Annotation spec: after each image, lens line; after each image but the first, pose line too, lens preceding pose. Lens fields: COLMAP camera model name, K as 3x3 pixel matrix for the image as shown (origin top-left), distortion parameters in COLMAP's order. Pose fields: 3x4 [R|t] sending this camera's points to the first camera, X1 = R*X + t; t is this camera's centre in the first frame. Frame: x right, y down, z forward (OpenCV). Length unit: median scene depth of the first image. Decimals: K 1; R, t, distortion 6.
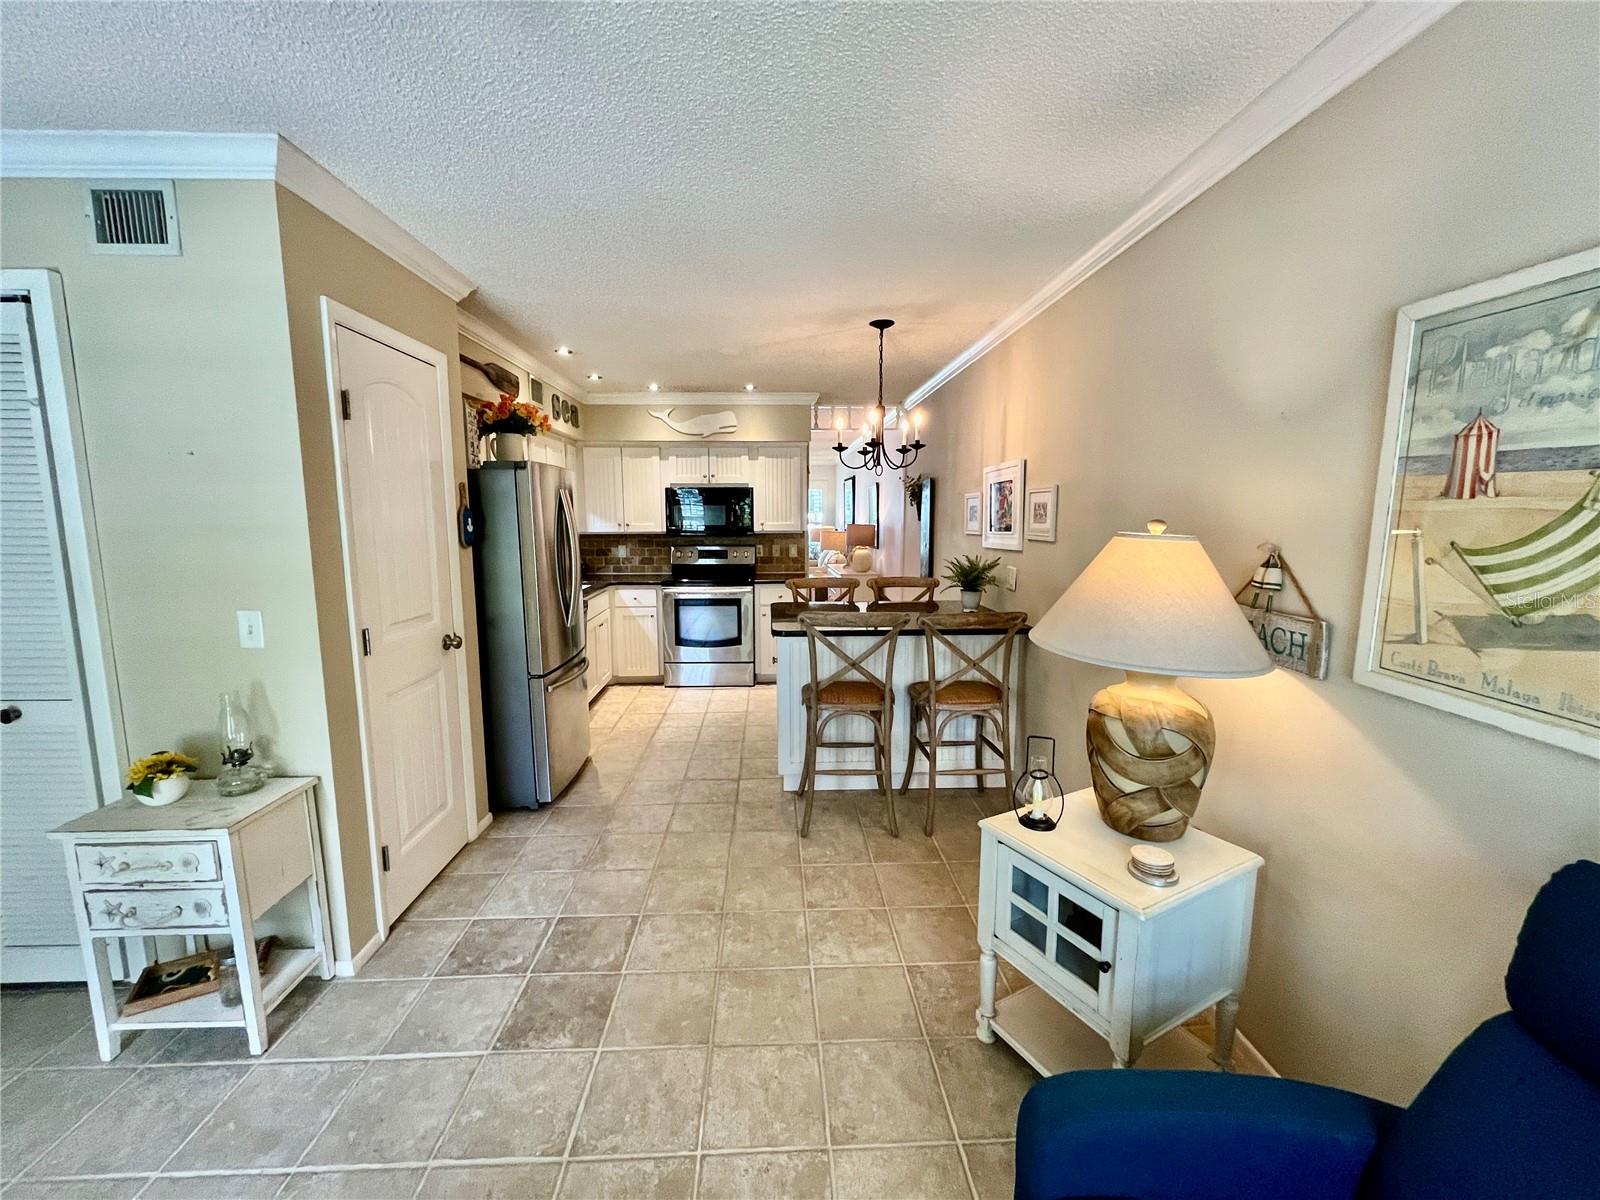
lens RADIAL K [[647.9, 0, 798.4], [0, 647.9, 597.3], [0, 0, 1]] dist [-0.001804, -0.000508]
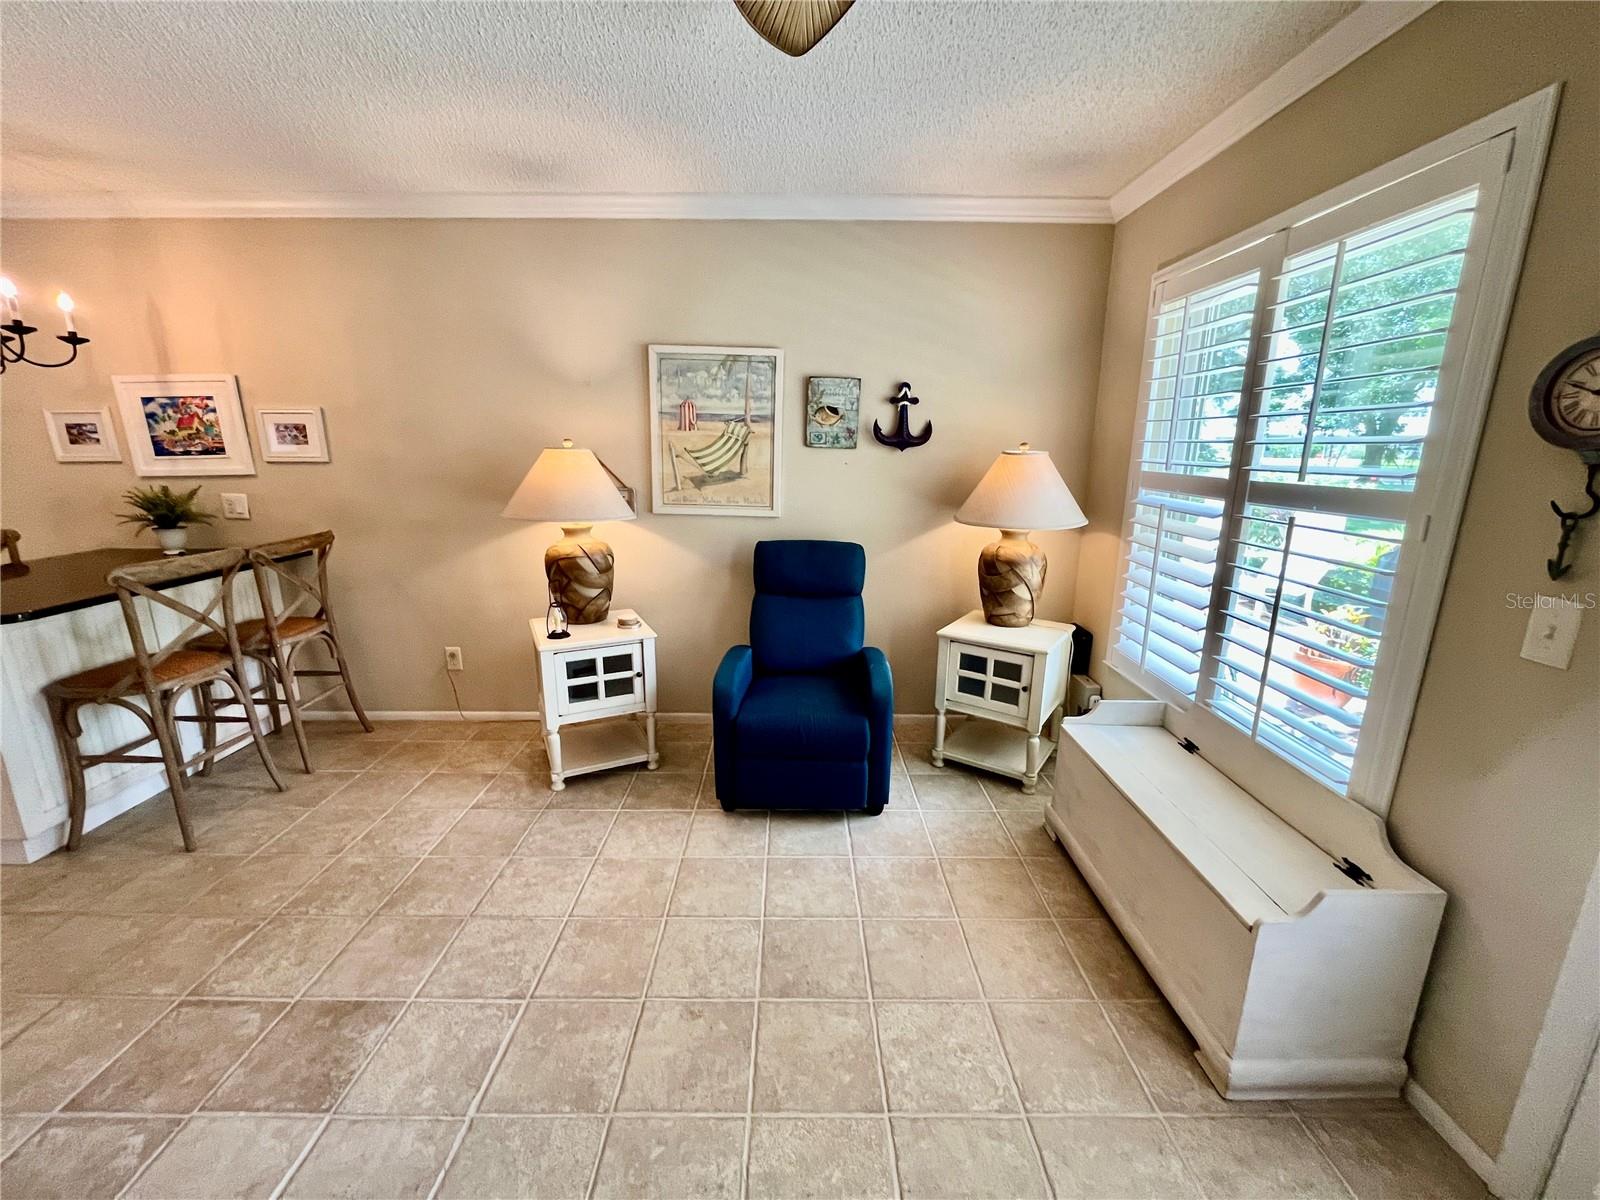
lens RADIAL K [[647.9, 0, 795.9], [0, 647.9, 600.2], [0, 0, 1]] dist [-0.001804, -0.000508]
pose [[0.039232, -0.232179, 0.971882, -1.505315], [0.122868, 0.966370, 0.225902, -0.026104], [-0.991647, 0.110550, 0.066440, 0.428684]]
